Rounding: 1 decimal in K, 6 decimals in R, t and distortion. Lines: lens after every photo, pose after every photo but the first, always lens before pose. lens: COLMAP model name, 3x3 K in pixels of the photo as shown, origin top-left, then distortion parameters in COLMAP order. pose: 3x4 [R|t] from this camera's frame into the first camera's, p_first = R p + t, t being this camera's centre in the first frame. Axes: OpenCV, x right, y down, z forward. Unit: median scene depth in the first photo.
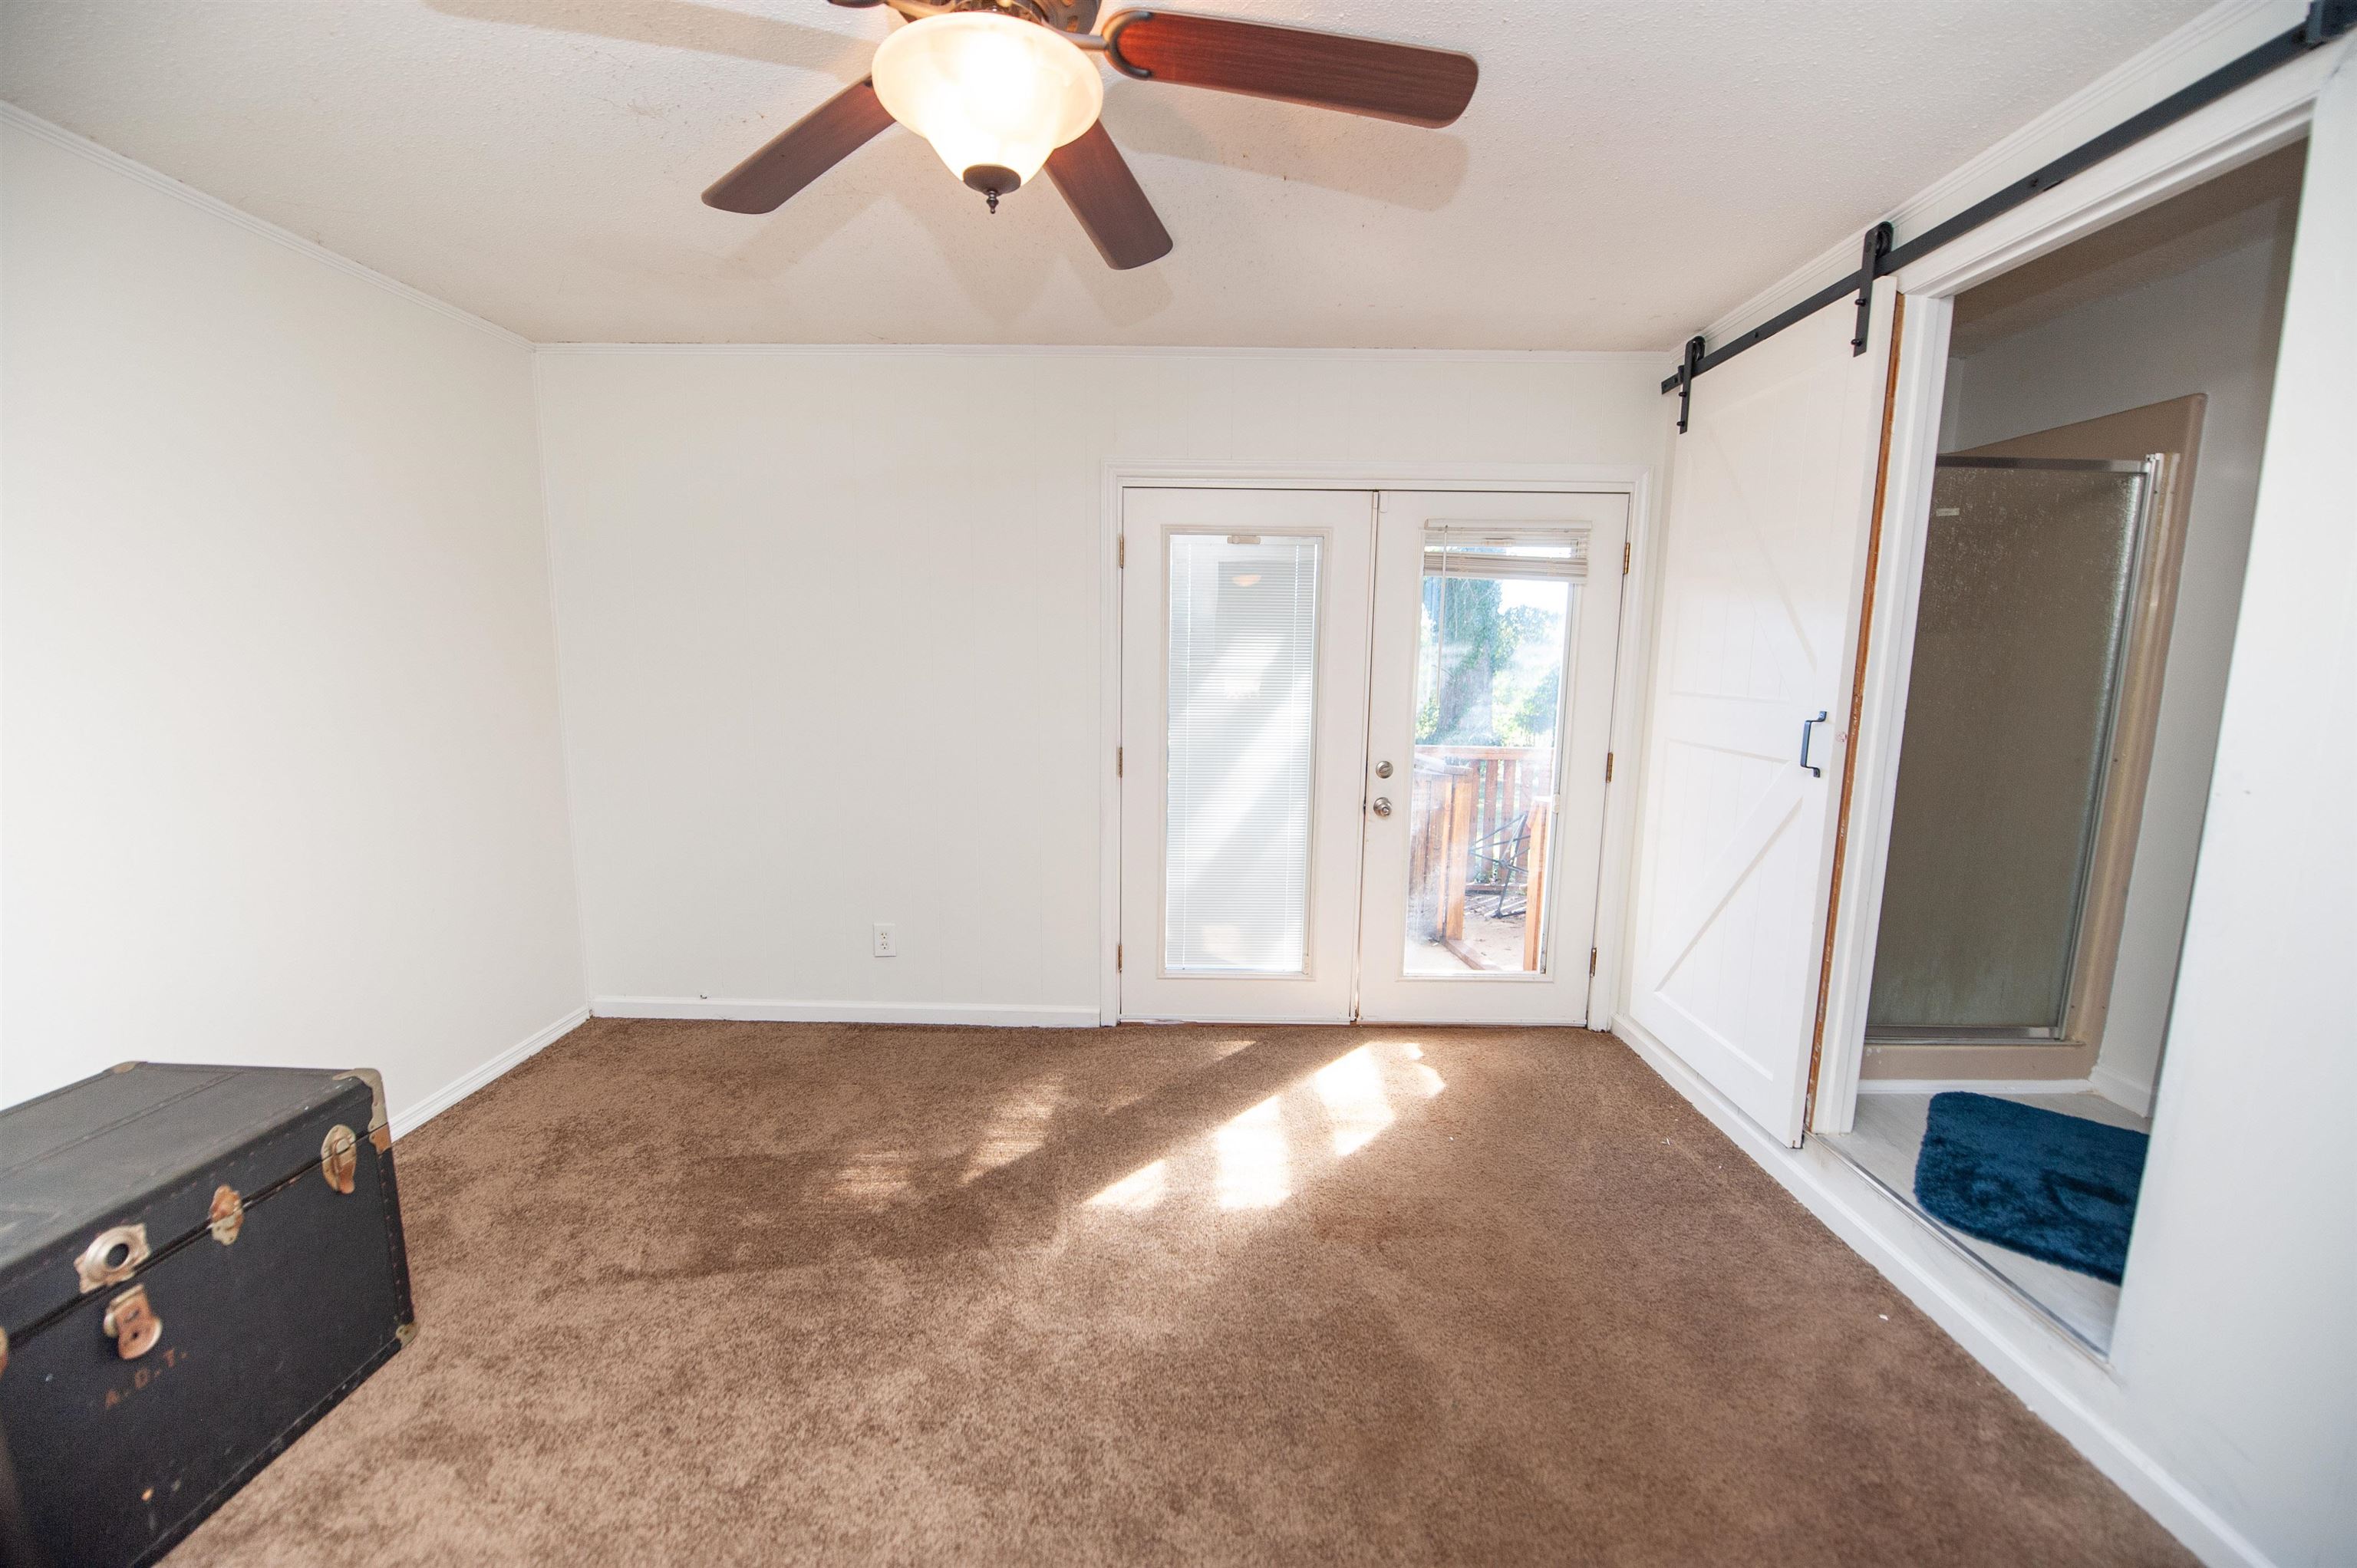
lens RADIAL K [[940.3, 0, 1173.9], [0, 940.3, 793.0], [0, 0, 1]] dist [-0.018689, -0.001589]
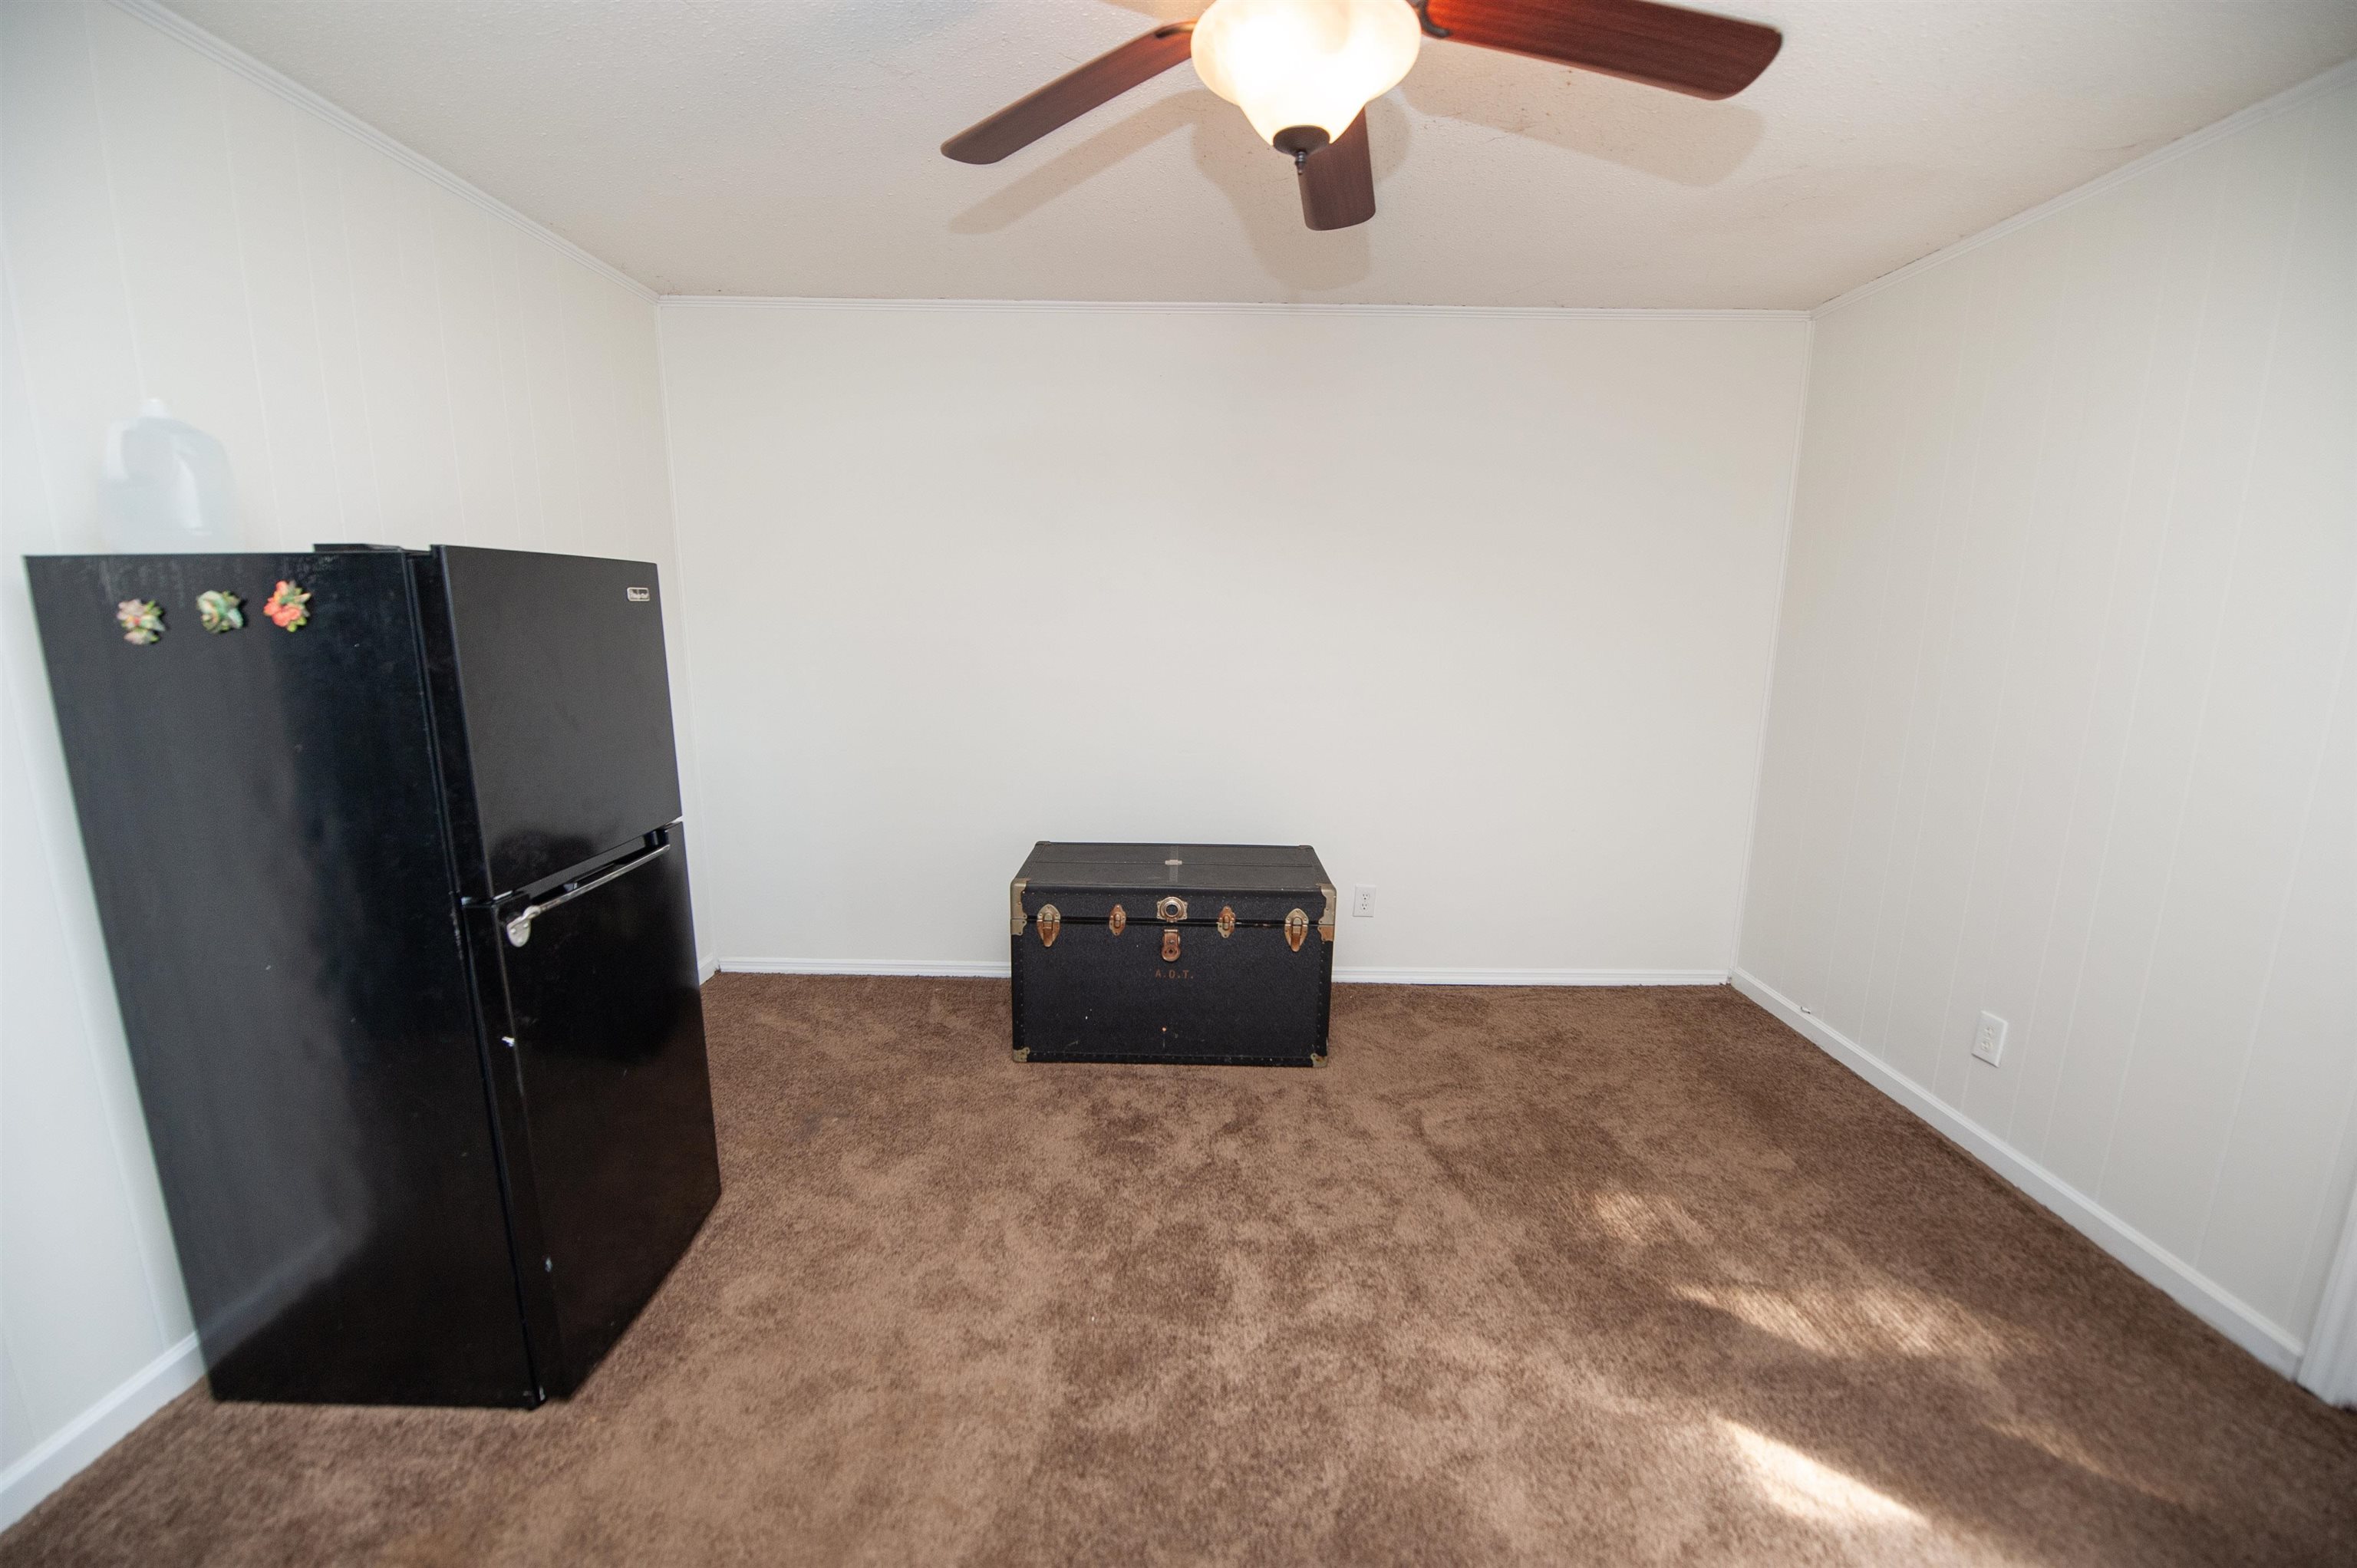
lens RADIAL K [[940.3, 0, 1191.9], [0, 940.3, 791.4], [0, 0, 1]] dist [-0.018689, -0.001589]
pose [[0.021359, 0.182795, -0.982919, 0.404606], [-0.163031, 0.970621, 0.176965, -0.061128], [0.986390, 0.156466, 0.050533, 0.417004]]
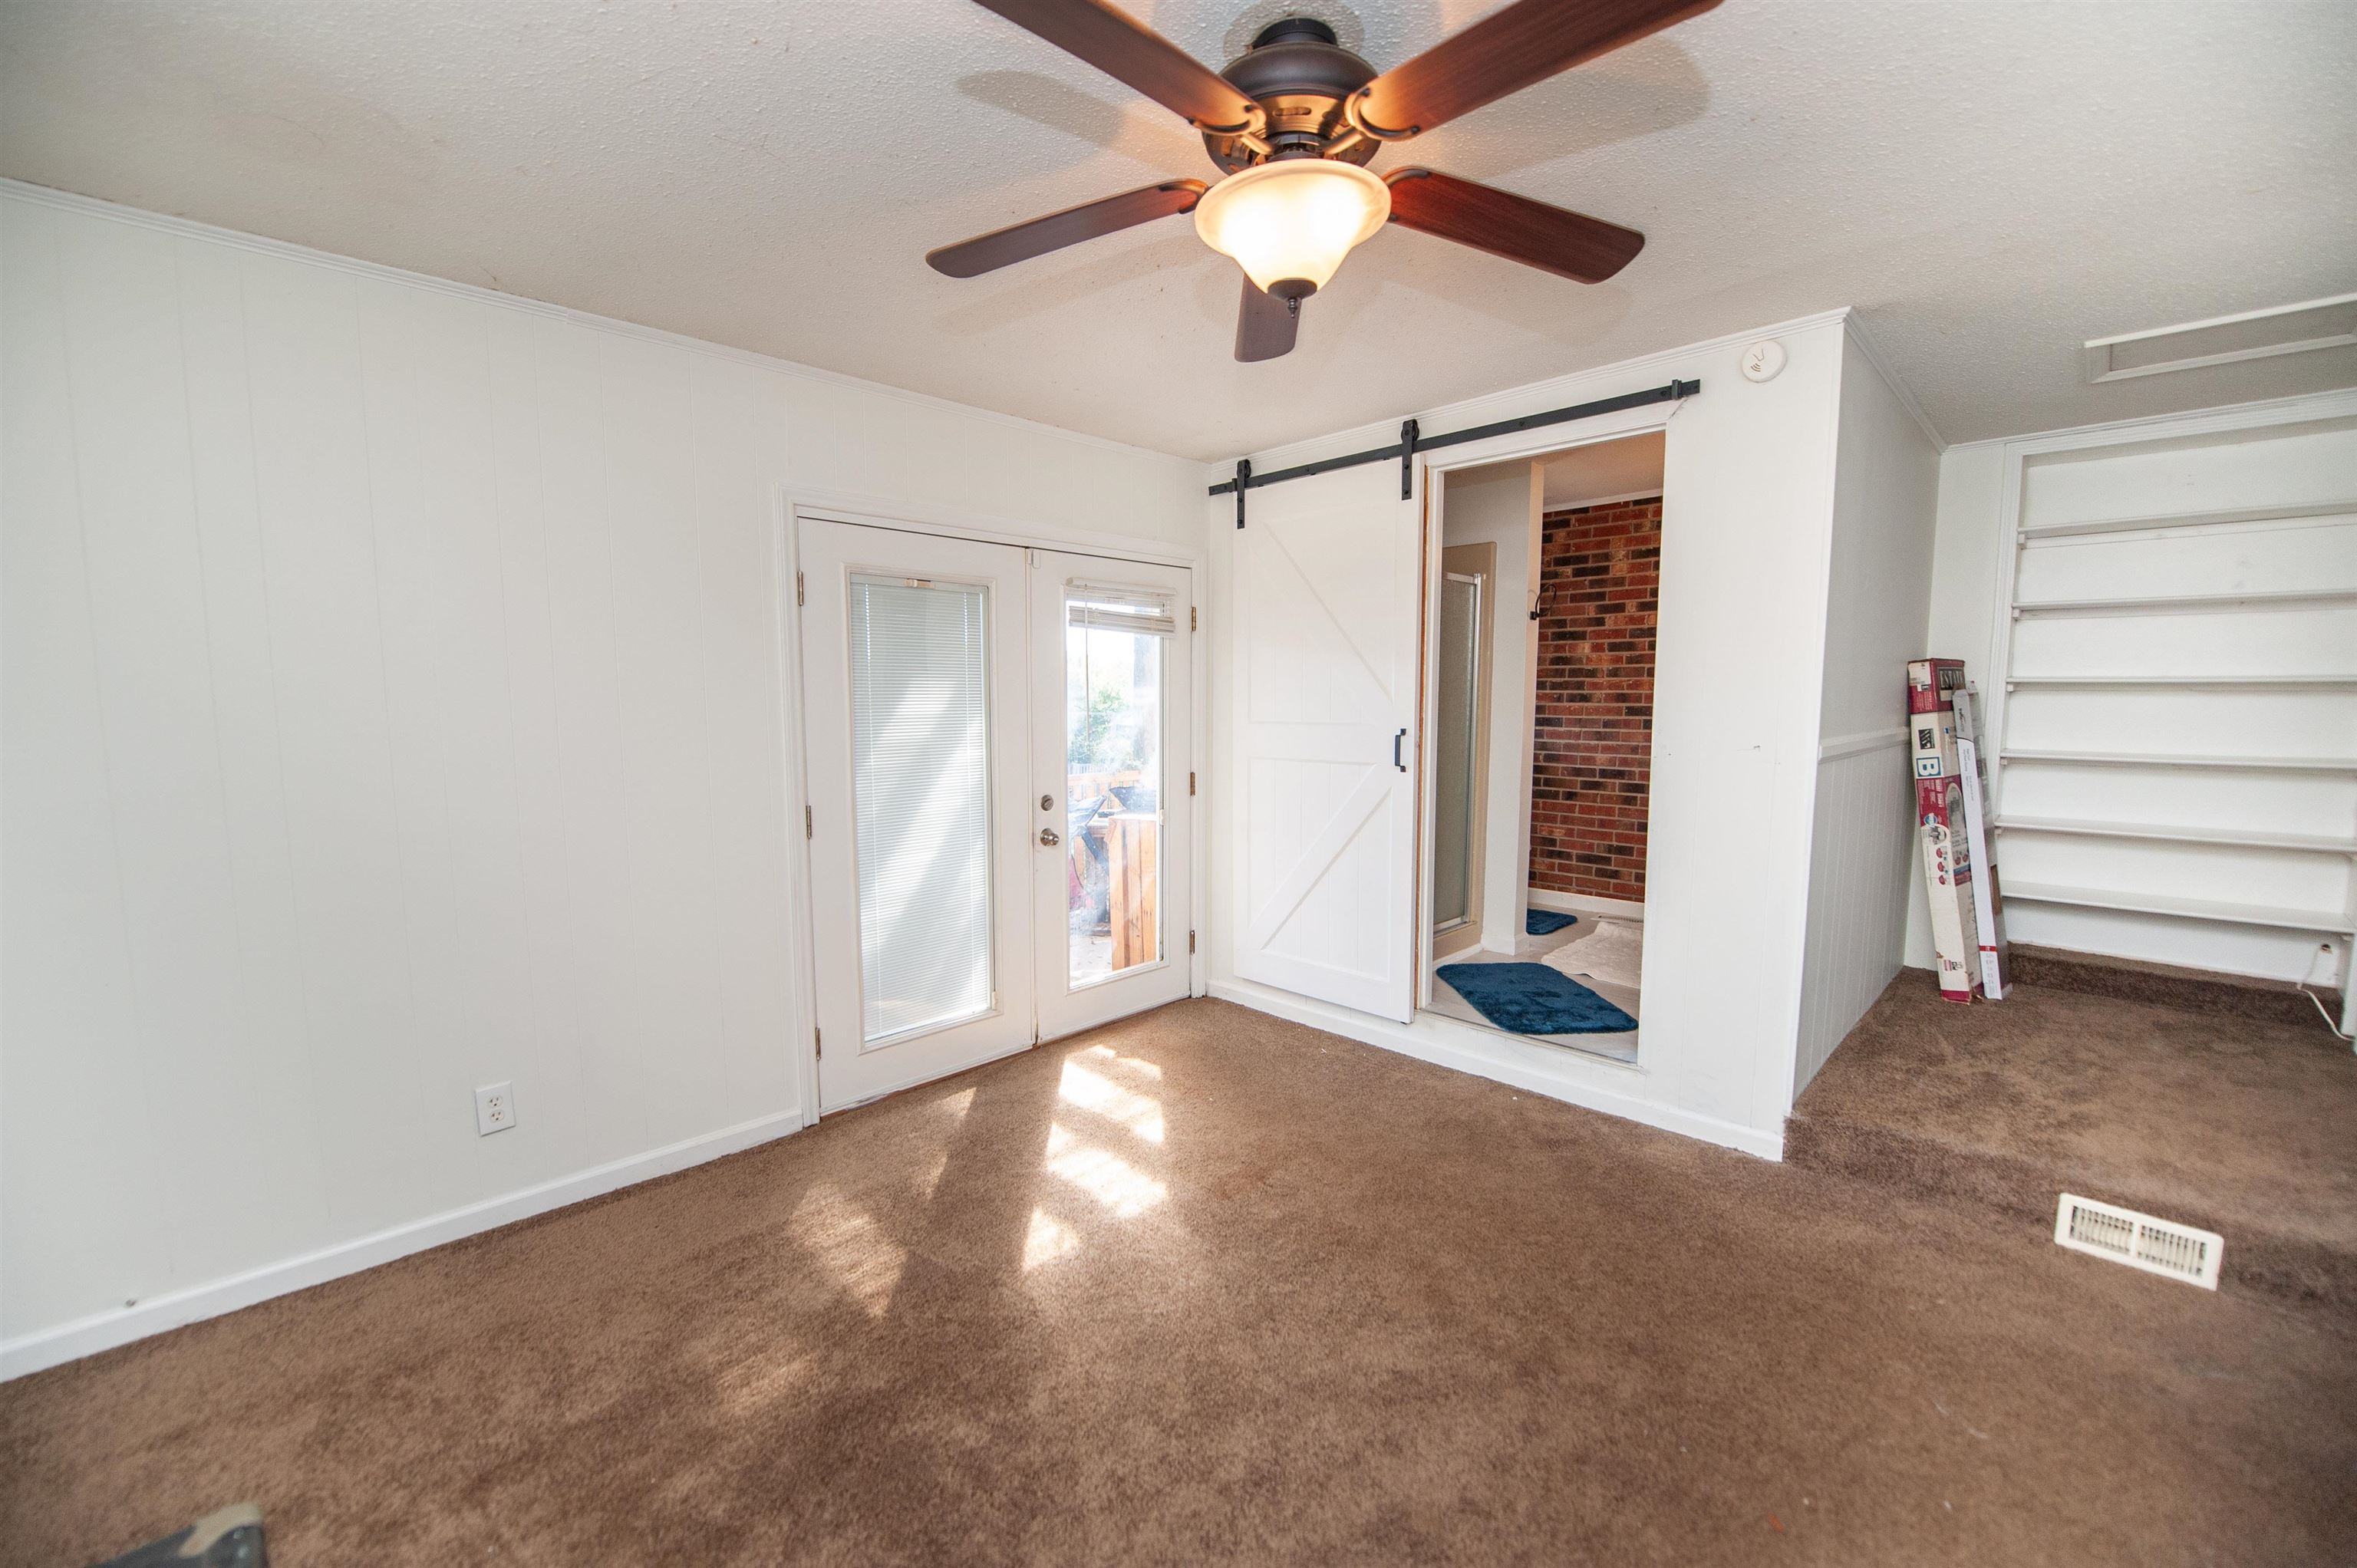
lens RADIAL K [[940.3, 0, 1179.3], [0, 940.3, 793.0], [0, 0, 1]] dist [-0.018689, -0.001589]
pose [[0.698882, -0.085328, 0.710129, -0.521112], [0.117999, 0.993009, 0.003188, -0.025389], [-0.705436, 0.081566, 0.704065, 0.149991]]
